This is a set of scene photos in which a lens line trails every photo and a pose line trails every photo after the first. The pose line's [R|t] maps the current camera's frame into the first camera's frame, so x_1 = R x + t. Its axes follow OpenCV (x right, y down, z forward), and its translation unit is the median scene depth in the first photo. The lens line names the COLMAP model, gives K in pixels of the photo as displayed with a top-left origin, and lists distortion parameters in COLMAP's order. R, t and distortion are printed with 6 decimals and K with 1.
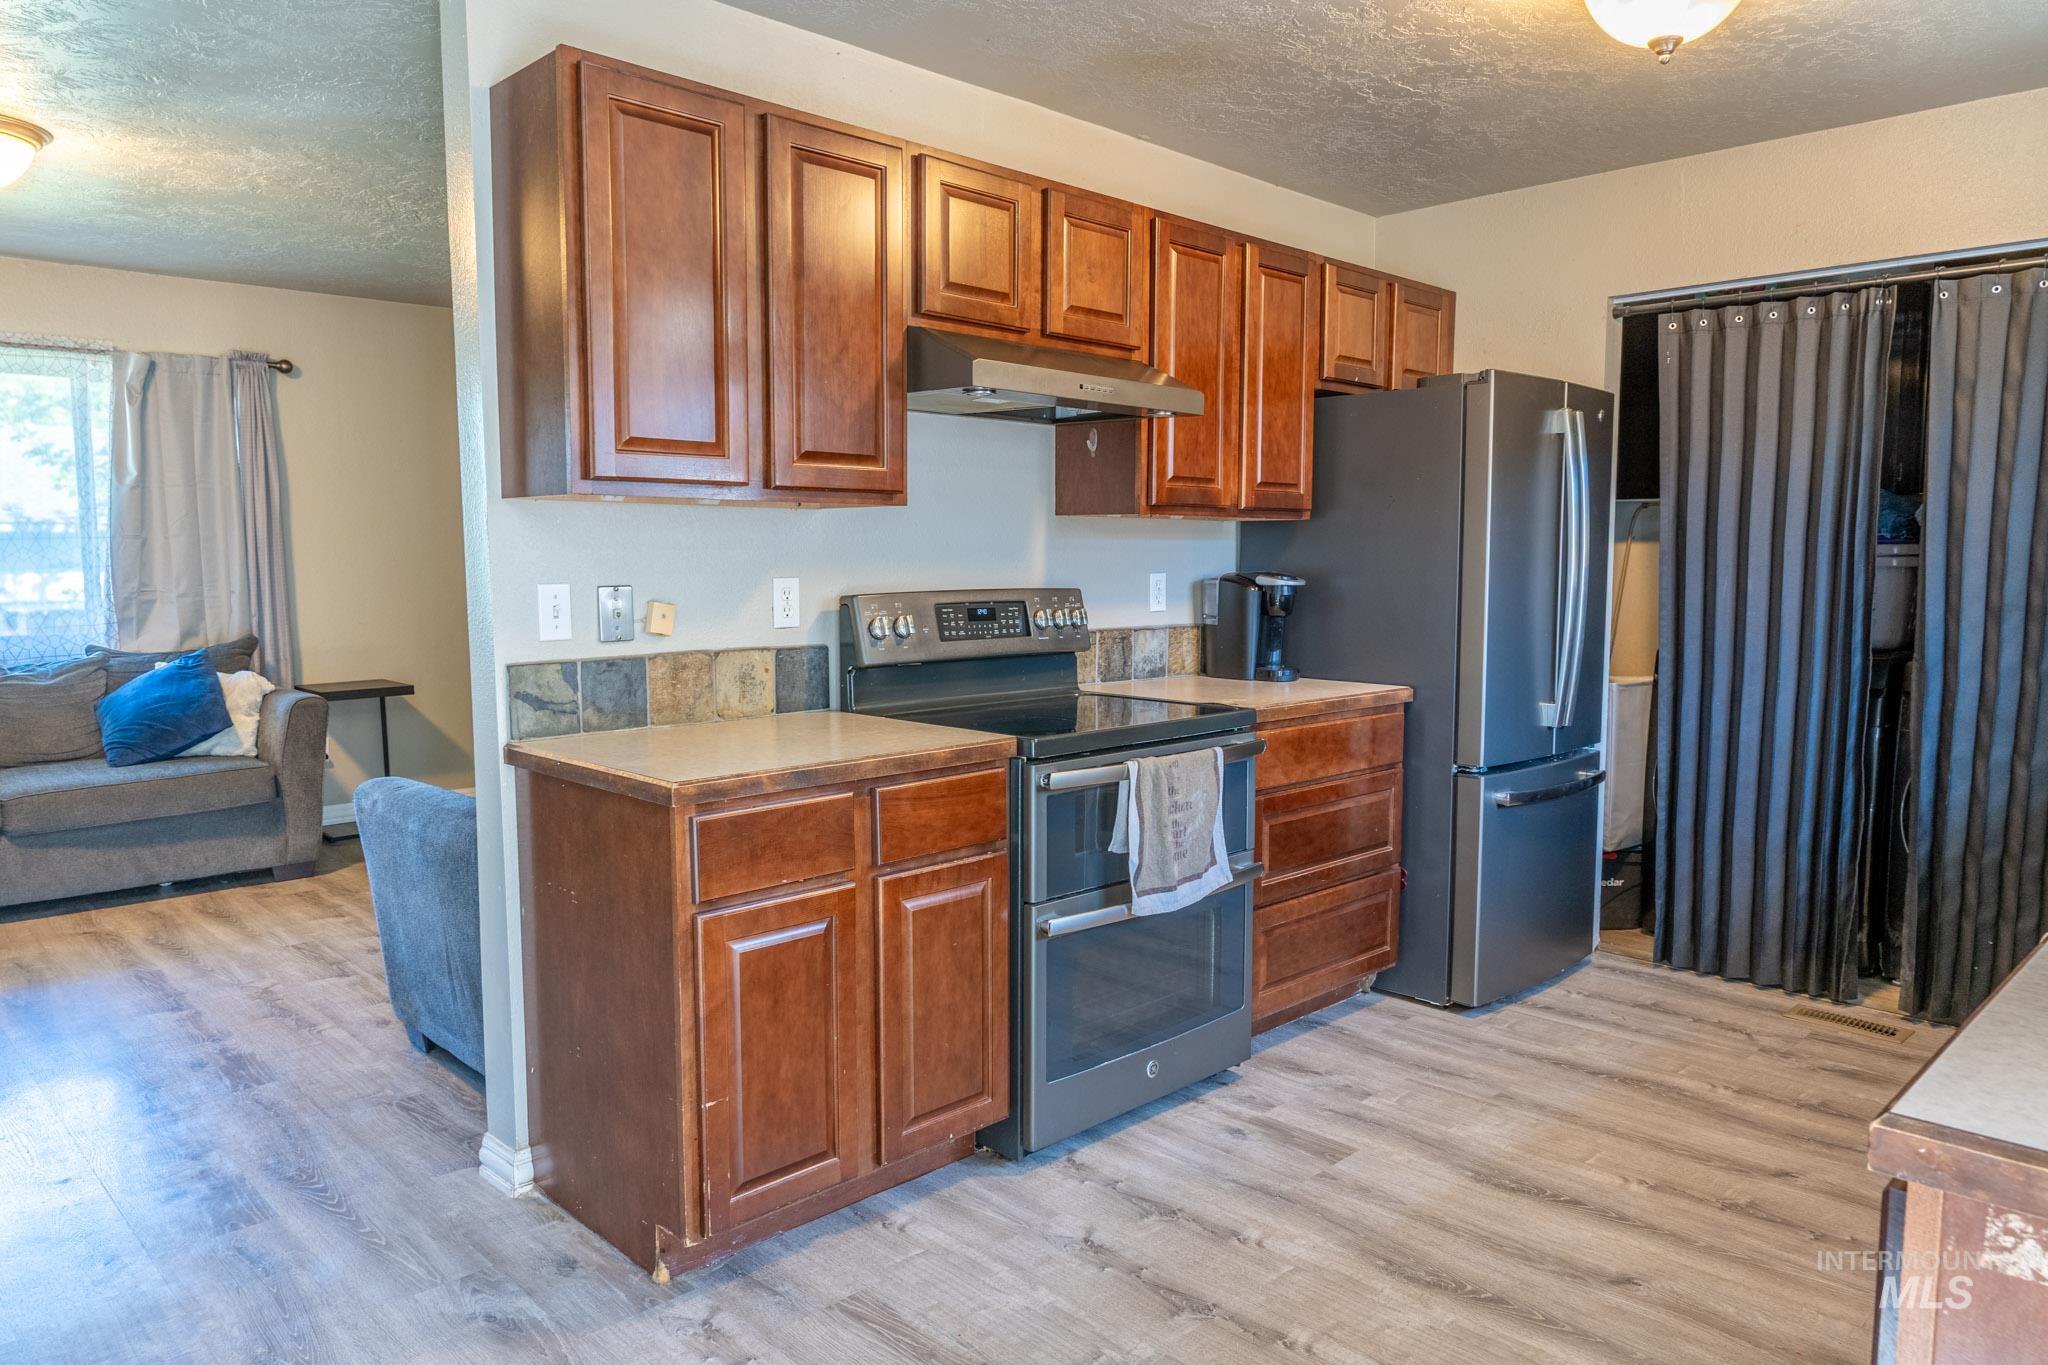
lens RADIAL K [[1360.9, 0, 1024.0], [0, 1360.9, 682.5], [0, 0, 1]] dist [-0.005625, -0.001605]
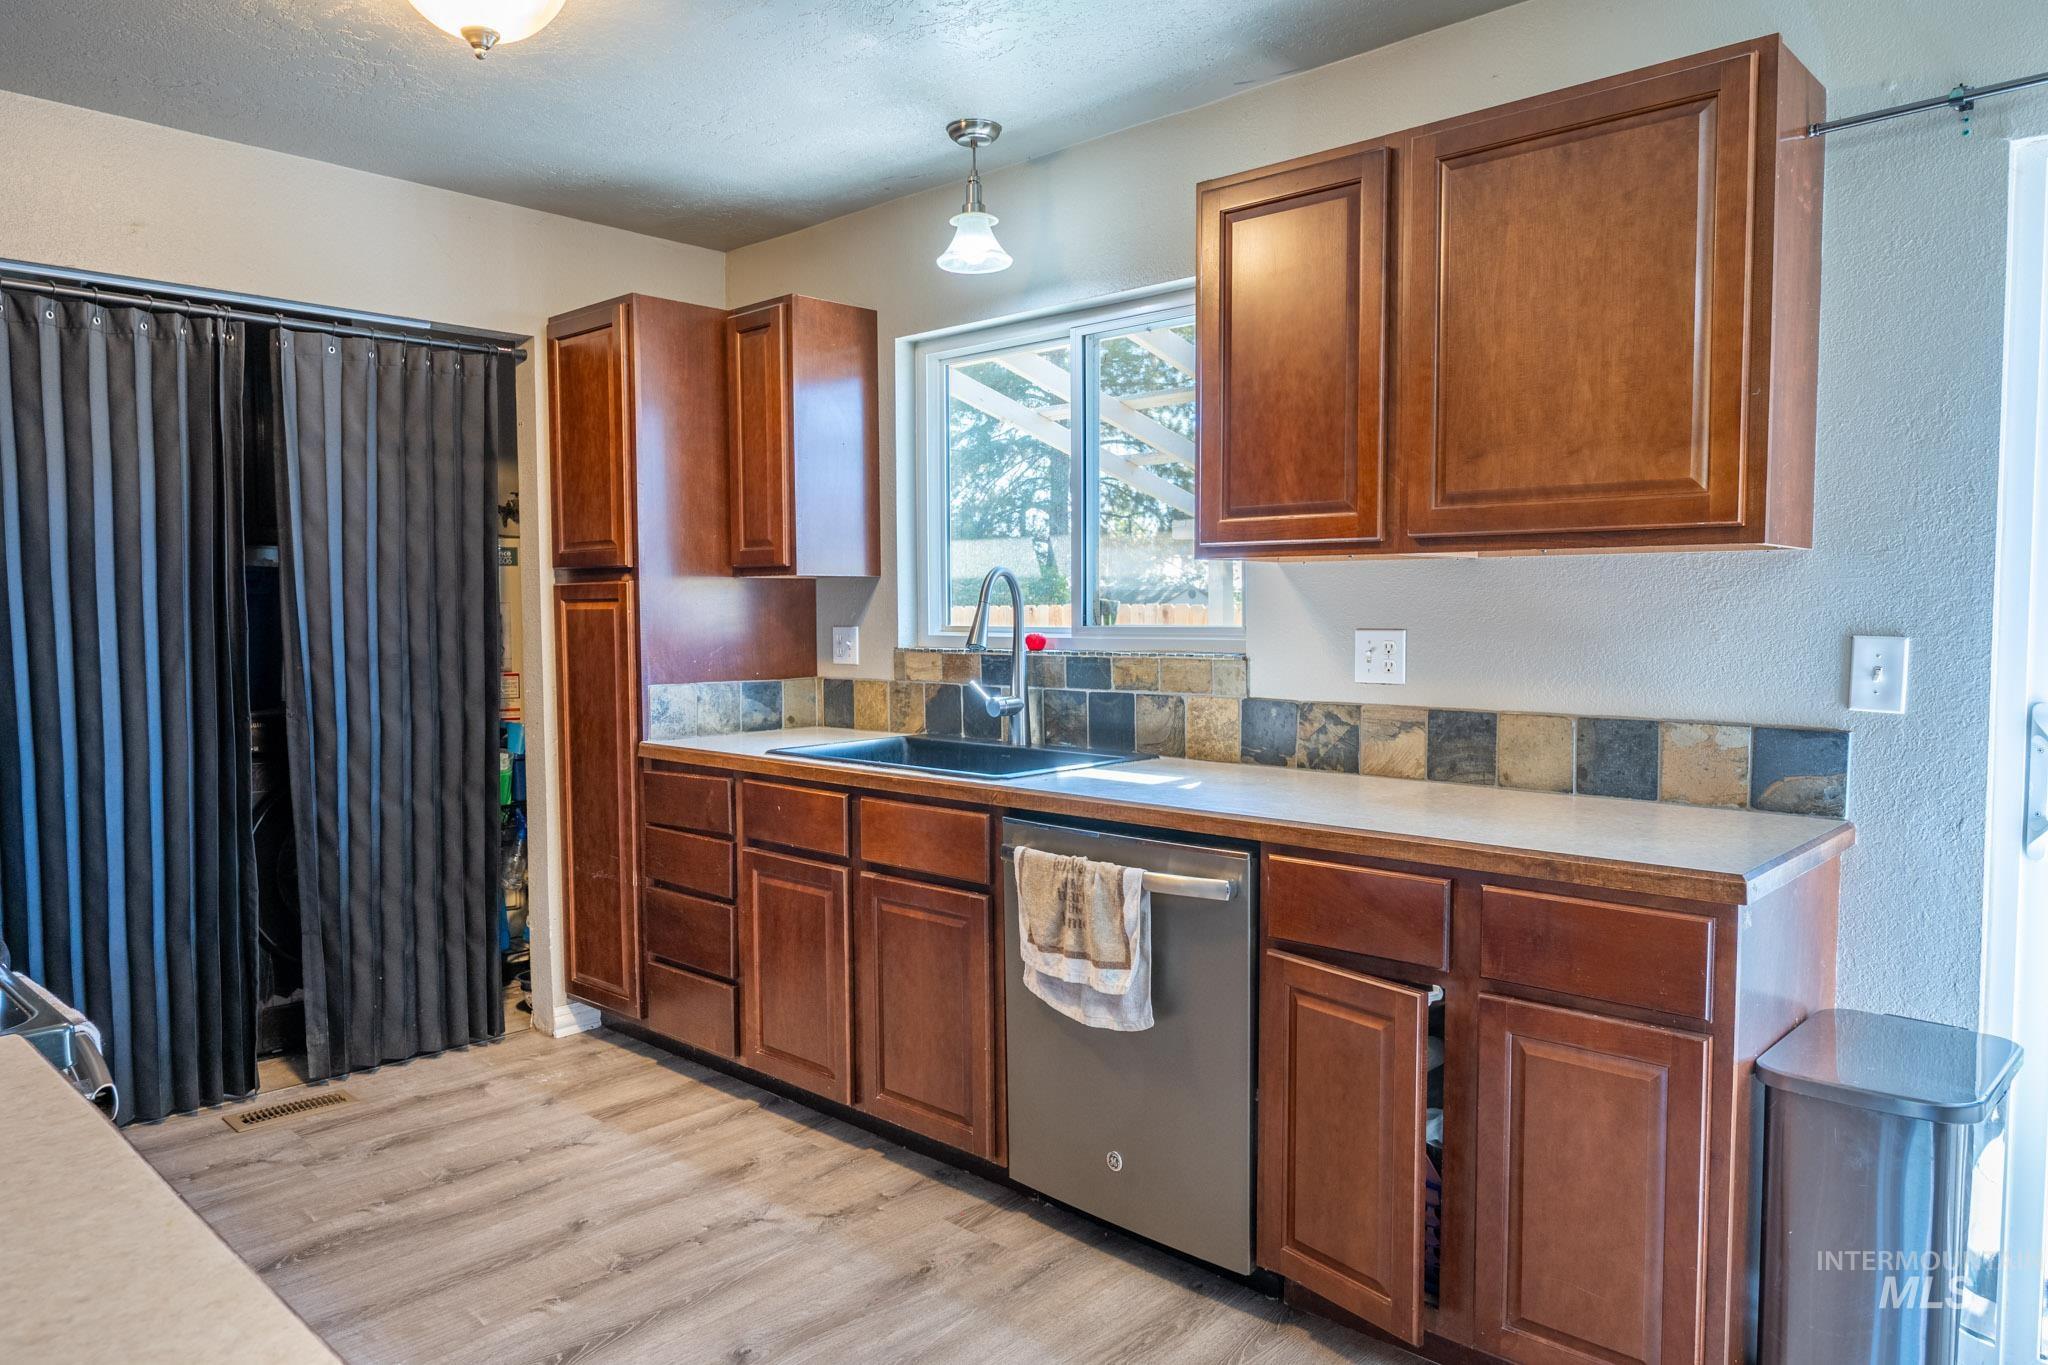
lens RADIAL K [[1360.9, 0, 1024.0], [0, 1360.9, 682.5], [0, 0, 1]] dist [-0.005625, -0.001605]
pose [[-0.049490, -0.060881, 0.996917, -0.381303], [0.095255, 0.993303, 0.065390, -0.061893], [-0.994222, 0.098198, -0.043360, 0.596051]]
